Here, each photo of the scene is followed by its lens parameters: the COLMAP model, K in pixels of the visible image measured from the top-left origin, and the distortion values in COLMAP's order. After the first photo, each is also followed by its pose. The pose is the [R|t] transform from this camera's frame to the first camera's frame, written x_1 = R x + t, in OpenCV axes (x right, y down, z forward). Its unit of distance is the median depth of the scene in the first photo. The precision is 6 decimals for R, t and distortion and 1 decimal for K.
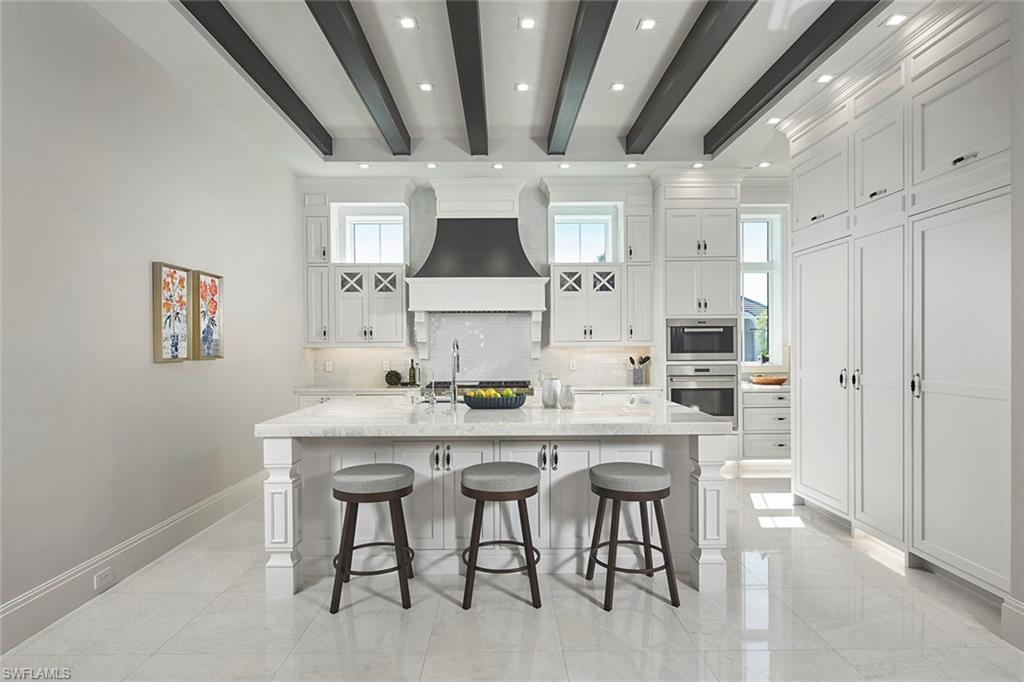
lens RADIAL K [[557.9, 0, 512.0], [0, 557.9, 341.0], [0, 0, 1]] dist [0.003852, -0.000580]
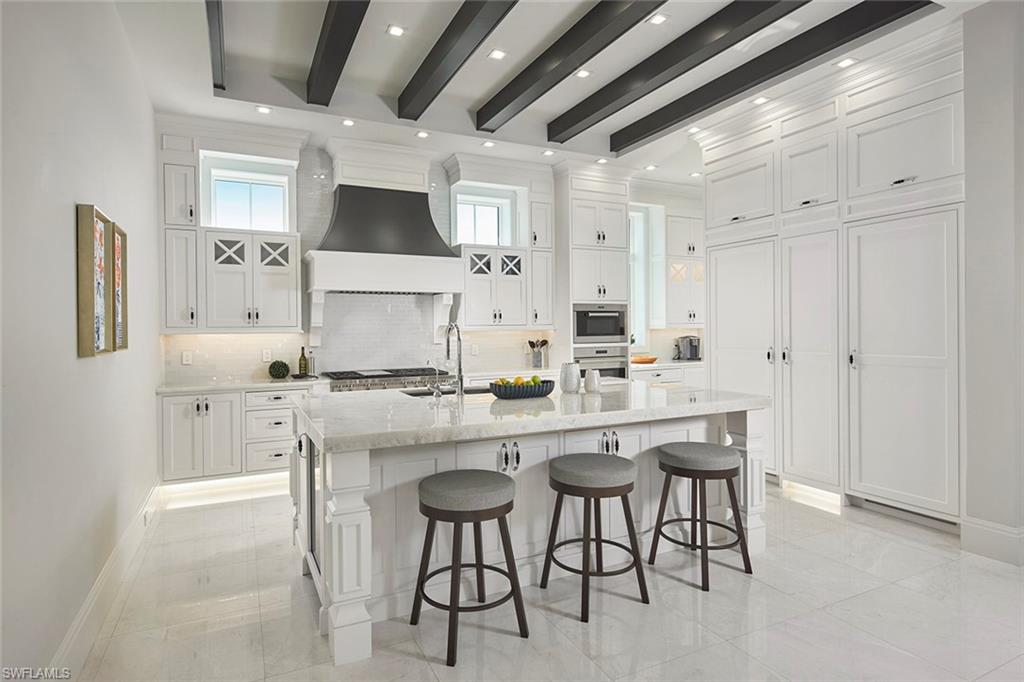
lens RADIAL K [[549.0, 0, 509.0], [0, 549.0, 324.1], [0, 0, 1]] dist [0.003041, 0.000849]
pose [[0.904998, -0.001197, 0.425414, -0.270494], [0.002805, 0.999991, -0.003155, 0.001816], [-0.425406, 0.004049, 0.904994, 0.119123]]
